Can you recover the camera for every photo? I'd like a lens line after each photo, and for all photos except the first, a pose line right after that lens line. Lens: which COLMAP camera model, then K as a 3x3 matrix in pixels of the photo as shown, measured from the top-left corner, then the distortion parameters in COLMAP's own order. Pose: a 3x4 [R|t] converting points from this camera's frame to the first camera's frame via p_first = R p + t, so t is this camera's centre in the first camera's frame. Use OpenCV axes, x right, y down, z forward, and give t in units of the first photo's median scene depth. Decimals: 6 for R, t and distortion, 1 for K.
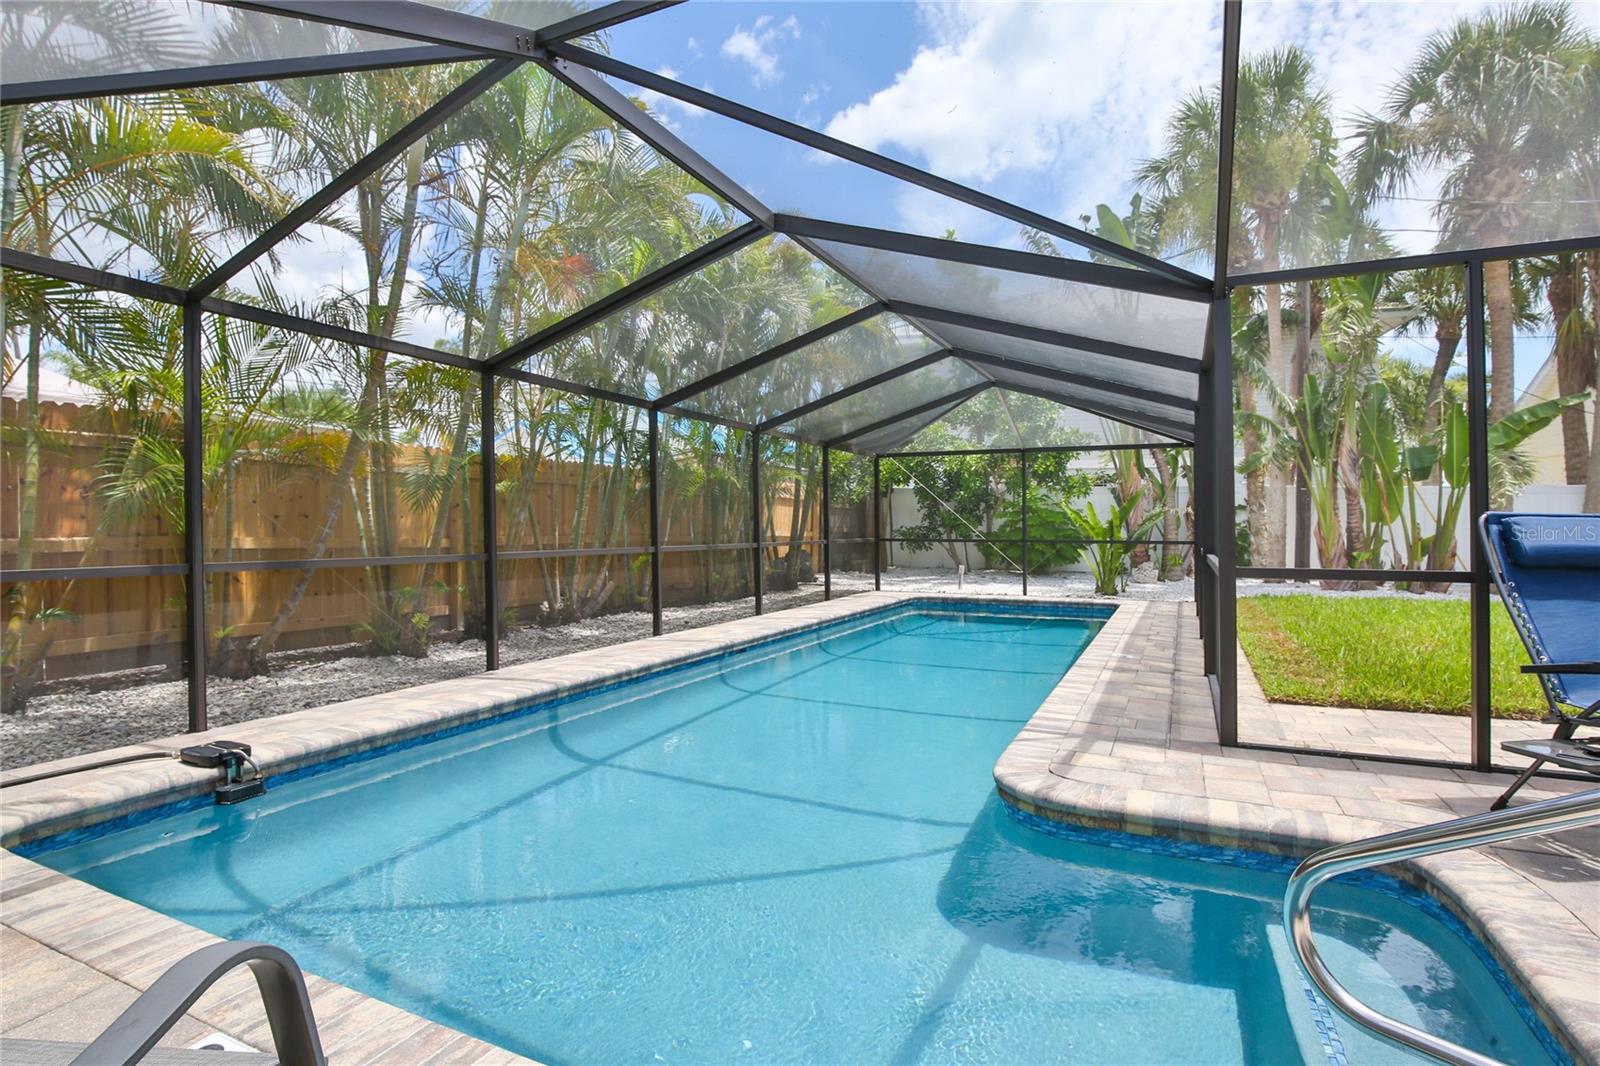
lens RADIAL K [[792.2, 0, 798.7], [0, 792.2, 532.2], [0, 0, 1]] dist [-0.037626, 0.005680]
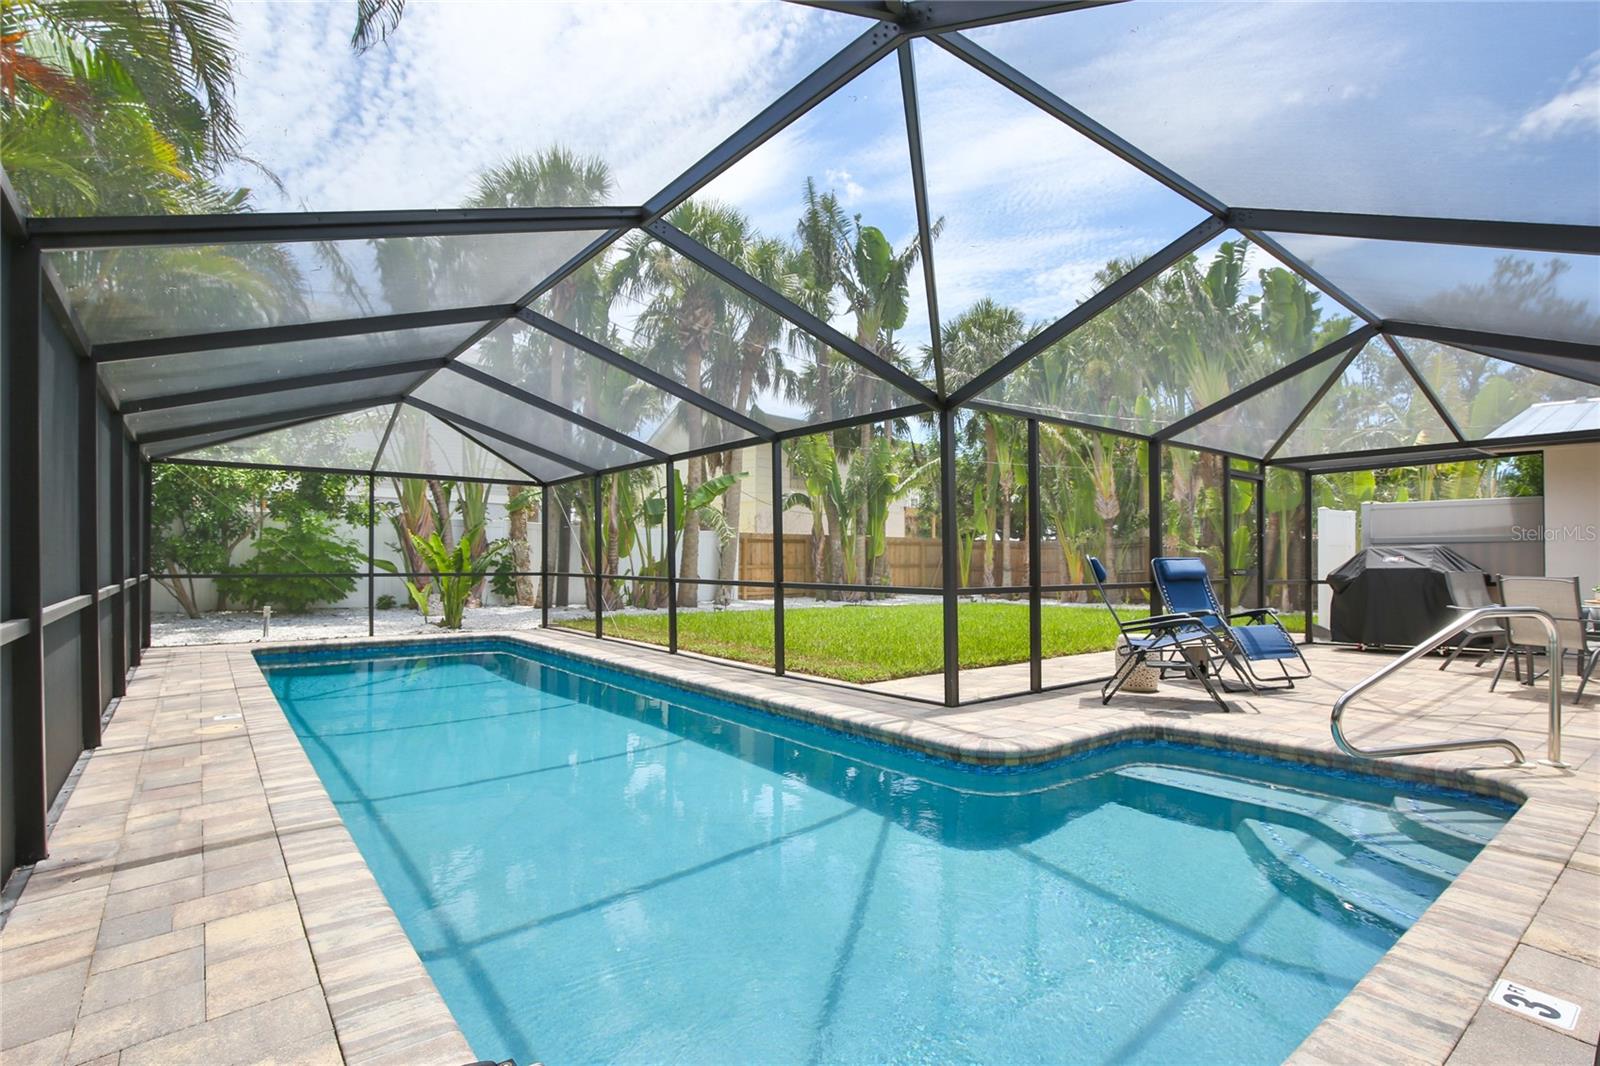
lens RADIAL K [[792.2, 0, 791.2], [0, 792.2, 546.1], [0, 0, 1]] dist [-0.037626, 0.005680]
pose [[0.442361, 0.019537, 0.896624, -0.901362], [0.003252, 0.999721, -0.023388, 0.004071], [-0.896831, 0.013261, 0.442174, 0.596417]]
